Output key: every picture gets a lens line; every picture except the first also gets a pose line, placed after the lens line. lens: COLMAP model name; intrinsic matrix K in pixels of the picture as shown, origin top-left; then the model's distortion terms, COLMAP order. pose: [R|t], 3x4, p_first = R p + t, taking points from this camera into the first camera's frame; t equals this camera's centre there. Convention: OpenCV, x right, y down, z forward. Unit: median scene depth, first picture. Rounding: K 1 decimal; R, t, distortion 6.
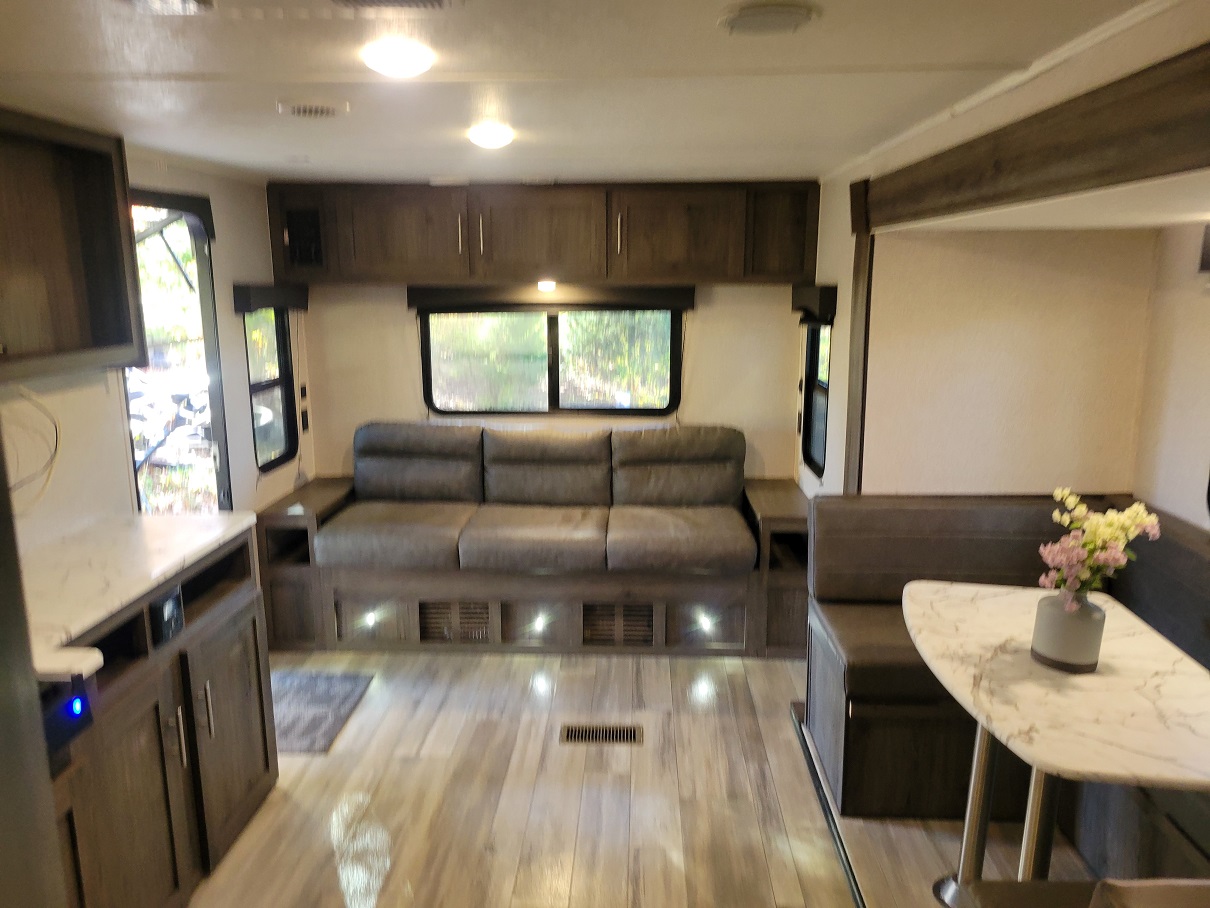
lens RADIAL K [[903.4, 0, 605.7], [0, 903.4, 456.6], [0, 0, 1]] dist [0.037923, -0.009114]
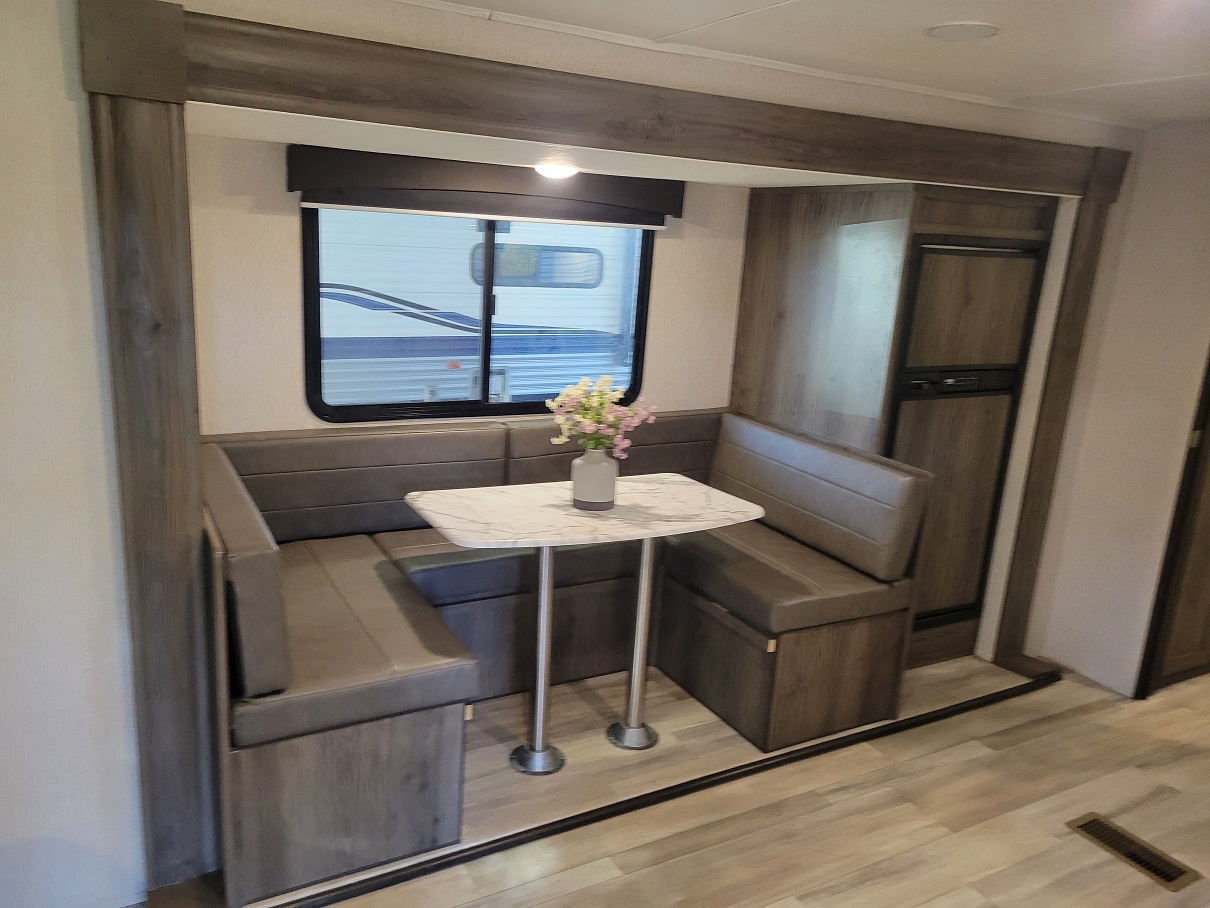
lens RADIAL K [[903.4, 0, 603.5], [0, 903.4, 453.8], [0, 0, 1]] dist [0.037923, -0.009114]
pose [[-0.514894, -0.238192, 0.823498, -0.609993], [0.117874, 0.931827, 0.343227, -0.314797], [-0.849111, 0.273794, -0.451715, 1.664724]]
